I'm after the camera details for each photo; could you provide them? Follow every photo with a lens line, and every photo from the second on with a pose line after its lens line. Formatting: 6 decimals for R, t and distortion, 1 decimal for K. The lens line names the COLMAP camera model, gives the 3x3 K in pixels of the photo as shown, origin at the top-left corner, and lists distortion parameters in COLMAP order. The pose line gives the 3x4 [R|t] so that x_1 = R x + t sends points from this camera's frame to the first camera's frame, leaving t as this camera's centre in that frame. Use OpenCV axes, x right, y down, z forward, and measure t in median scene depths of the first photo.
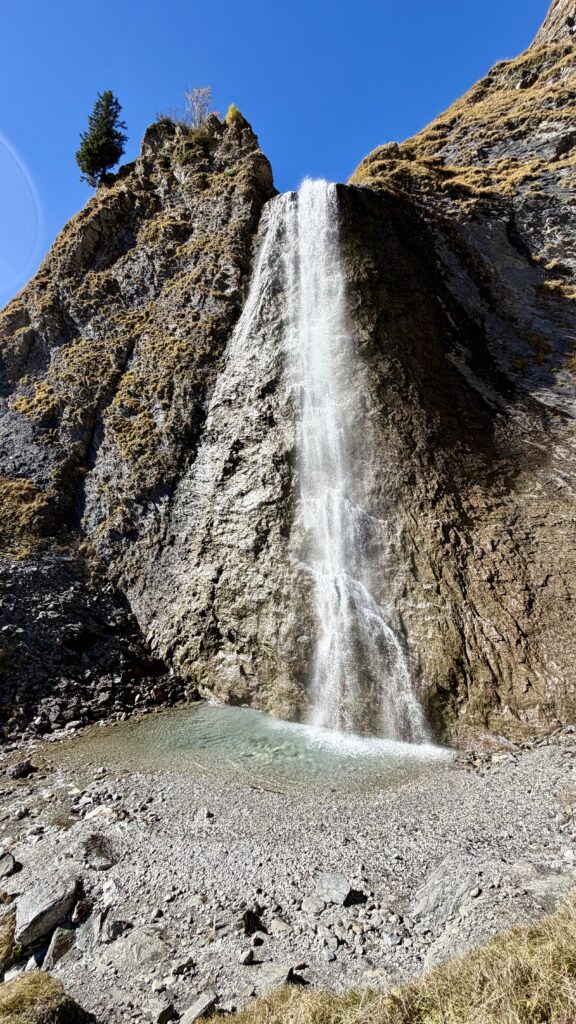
lens RADIAL K [[407.2, 0, 290.1], [0, 407.2, 510.9], [0, 0, 1]] dist [-0.007445, -0.000110]
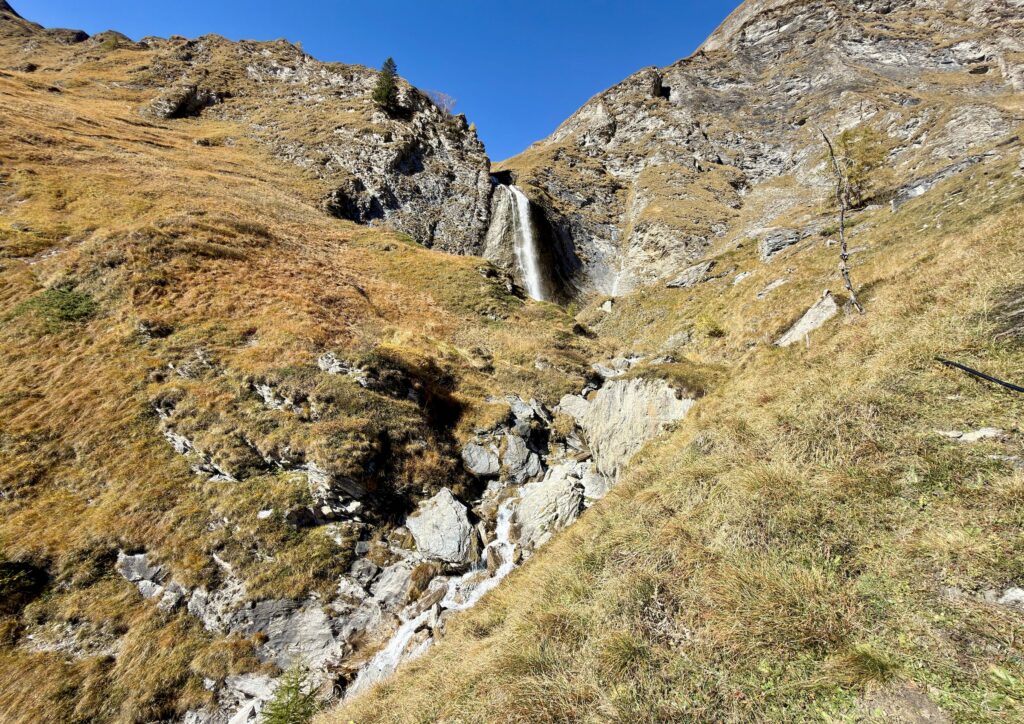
lens RADIAL K [[413.7, 0, 513.9], [0, 413.7, 393.4], [0, 0, 1]] dist [0.000004, 0.000021]
pose [[0.813080, 0.051959, 0.579828, -1.655217], [-0.094624, 0.994559, 0.043566, 0.491562], [-0.574410, -0.090289, 0.813573, -1.540110]]
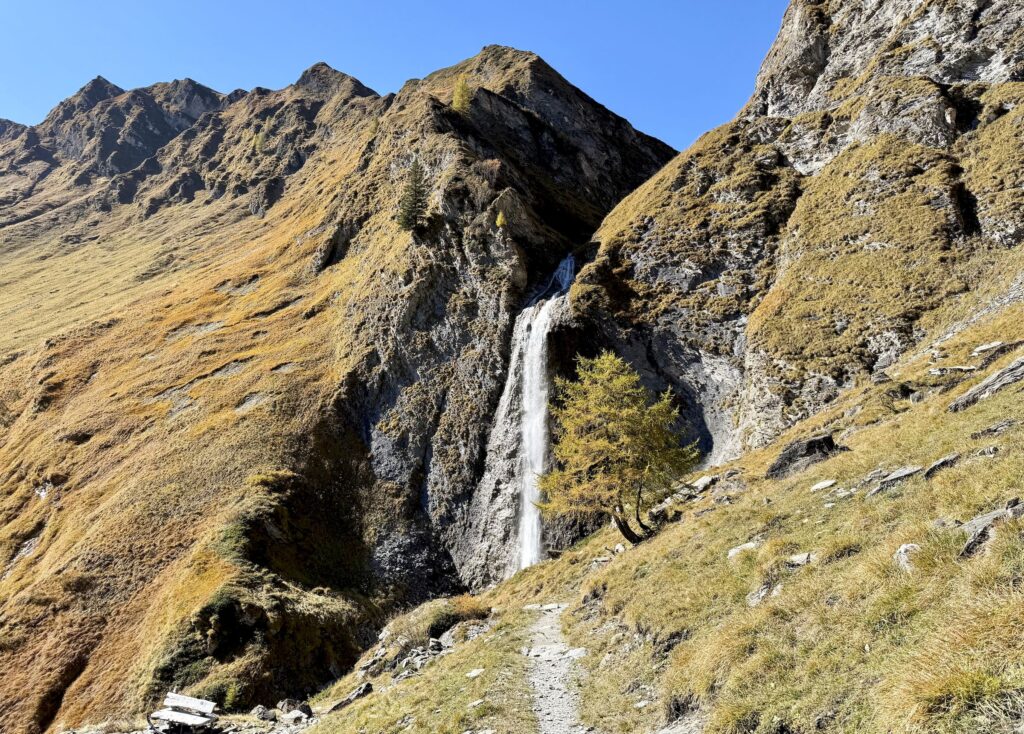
lens RADIAL K [[747.4, 0, 511.3], [0, 747.4, 364.8], [0, 0, 1]] dist [0.062939, -0.000192]
pose [[0.960499, -0.022977, -0.277332, 0.868864], [0.042744, 0.996940, 0.065444, -0.876930], [0.274980, -0.074713, 0.958543, -2.221612]]
